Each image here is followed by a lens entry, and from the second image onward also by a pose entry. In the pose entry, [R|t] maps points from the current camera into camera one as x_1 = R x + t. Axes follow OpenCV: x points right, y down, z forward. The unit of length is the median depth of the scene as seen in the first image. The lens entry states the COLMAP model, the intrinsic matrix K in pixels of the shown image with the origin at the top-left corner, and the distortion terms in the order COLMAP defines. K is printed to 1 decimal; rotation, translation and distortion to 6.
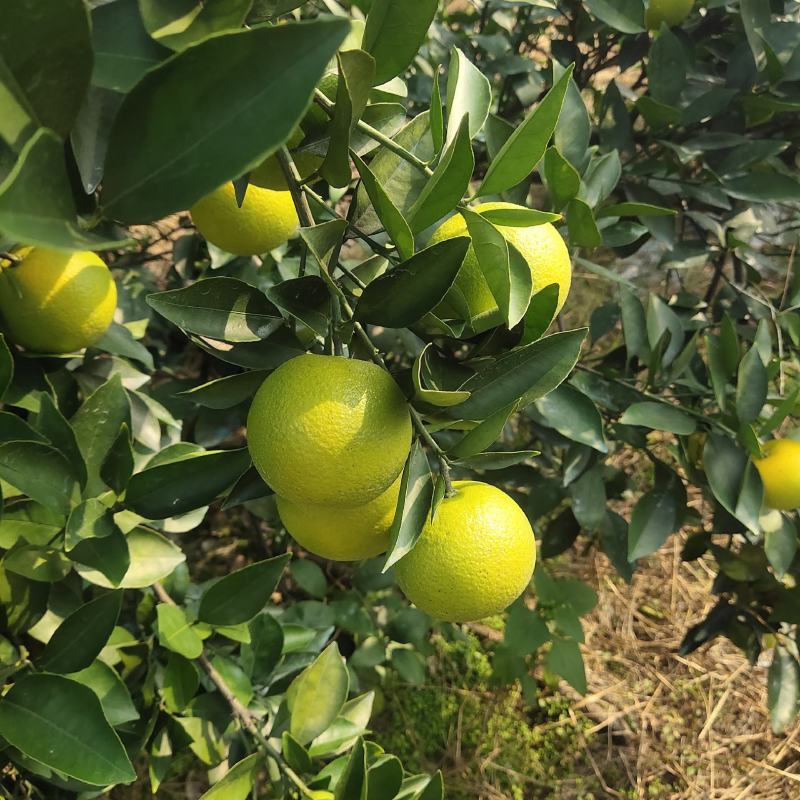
lens RADIAL K [[1061.8, 0, 420.3], [0, 1061.8, 396.1], [0, 0, 1]] dist [0.235140, -0.665838]
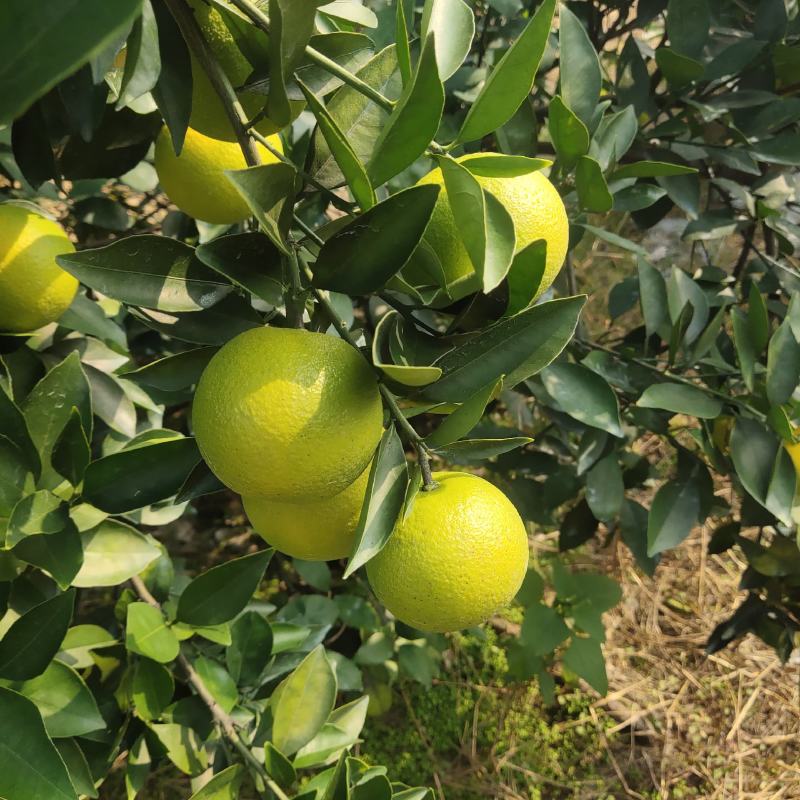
lens RADIAL K [[1058.5, 0, 400.0], [0, 1058.5, 400.0], [0, 0, 1]] dist [0.183055, -0.516649]
pose [[0.998832, -0.004866, -0.048071, 0.025576], [0.005625, 0.999861, 0.015674, 0.003957], [0.047988, -0.015926, 0.998721, 0.072298]]
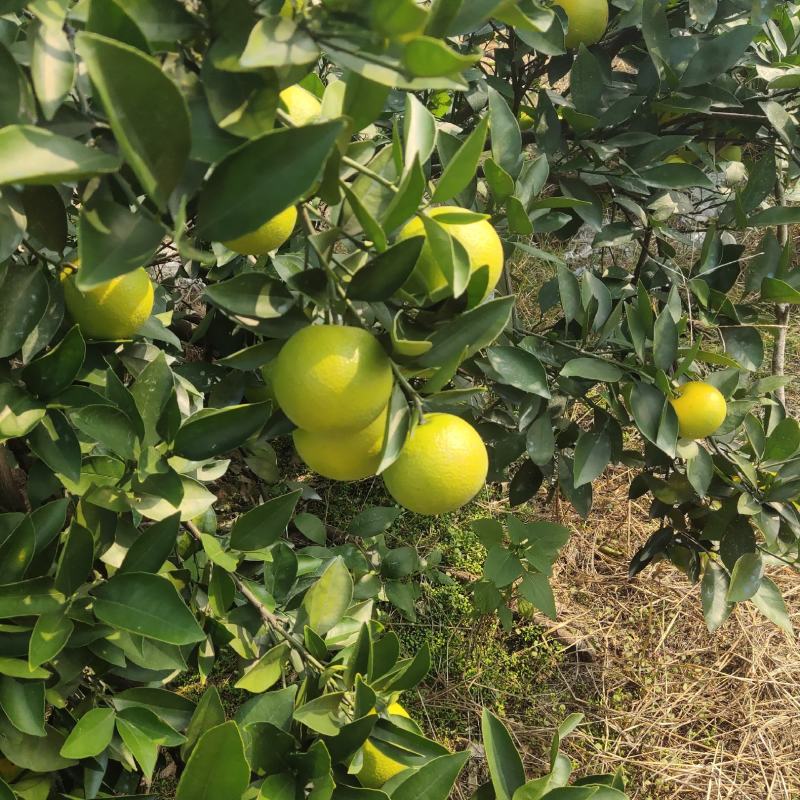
lens RADIAL K [[1061.8, 0, 420.3], [0, 1061.8, 396.1], [0, 0, 1]] dist [0.235140, -0.665838]
pose [[0.998320, -0.054356, 0.020070, -0.000203], [0.054142, 0.998472, 0.011078, 0.024108], [-0.020641, -0.009972, 0.999737, -0.205640]]
